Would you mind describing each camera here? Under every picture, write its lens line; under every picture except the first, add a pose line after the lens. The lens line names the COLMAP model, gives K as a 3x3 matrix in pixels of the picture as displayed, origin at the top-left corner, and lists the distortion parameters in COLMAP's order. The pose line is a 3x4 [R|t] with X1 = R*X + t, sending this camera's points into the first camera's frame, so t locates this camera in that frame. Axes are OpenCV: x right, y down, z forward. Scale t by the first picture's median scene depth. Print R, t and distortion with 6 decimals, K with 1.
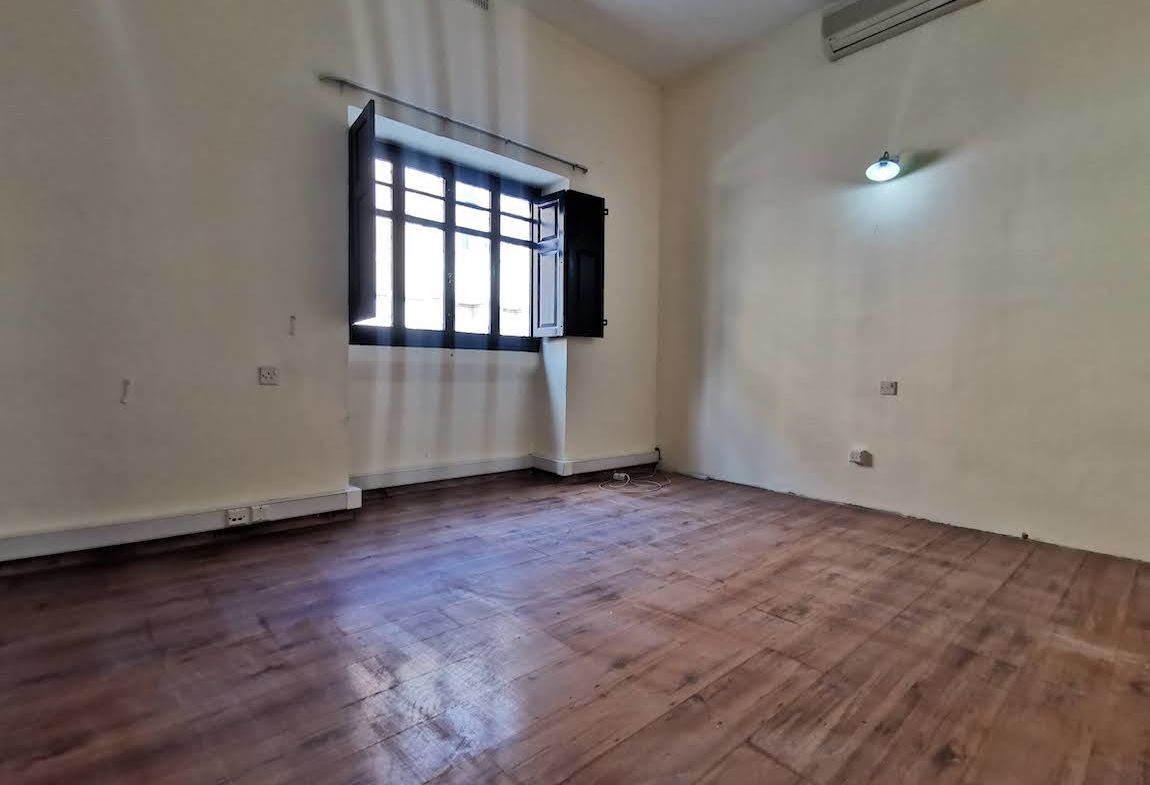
lens RADIAL K [[532.3, 0, 566.6], [0, 532.3, 382.8], [0, 0, 1]] dist [0.005420, 0.001410]
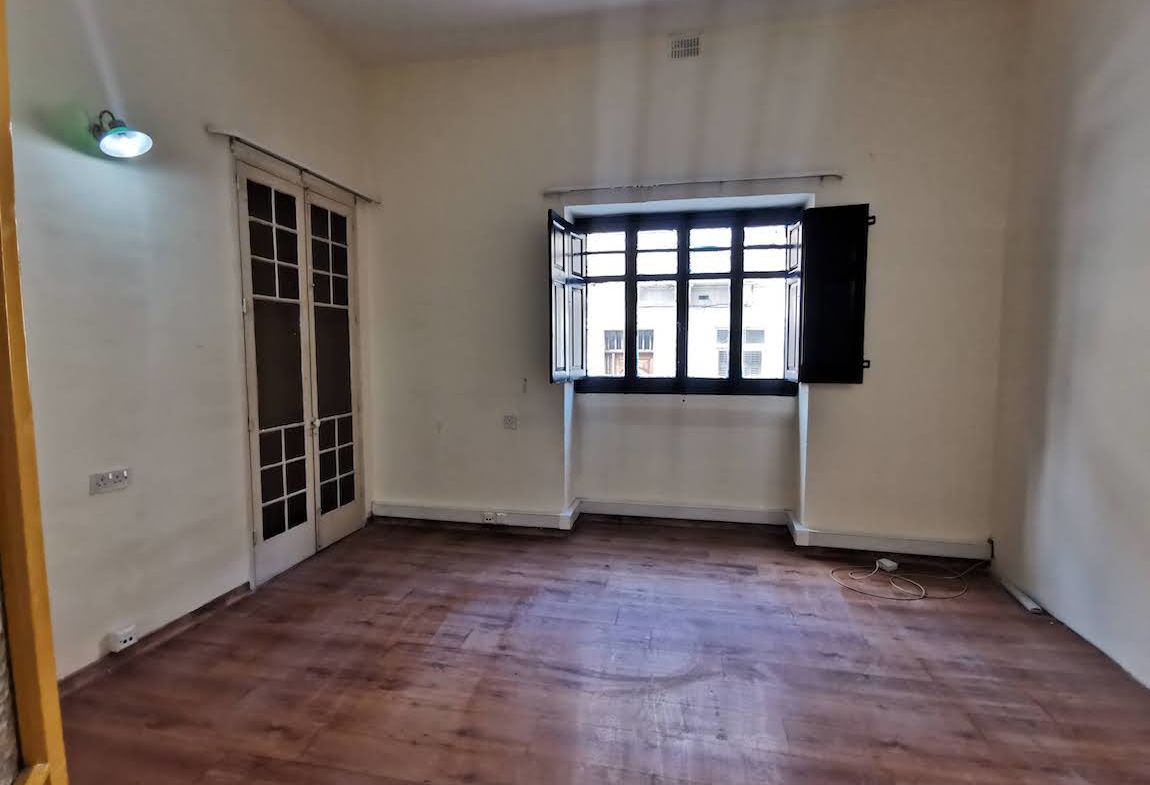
lens RADIAL K [[532.3, 0, 562.4], [0, 532.3, 385.9], [0, 0, 1]] dist [0.005420, 0.001410]
pose [[0.604572, 0.030069, -0.795983, 0.901378], [-0.007183, 0.999452, 0.032300, -0.218629], [0.796518, -0.013810, 0.604457, 0.370611]]
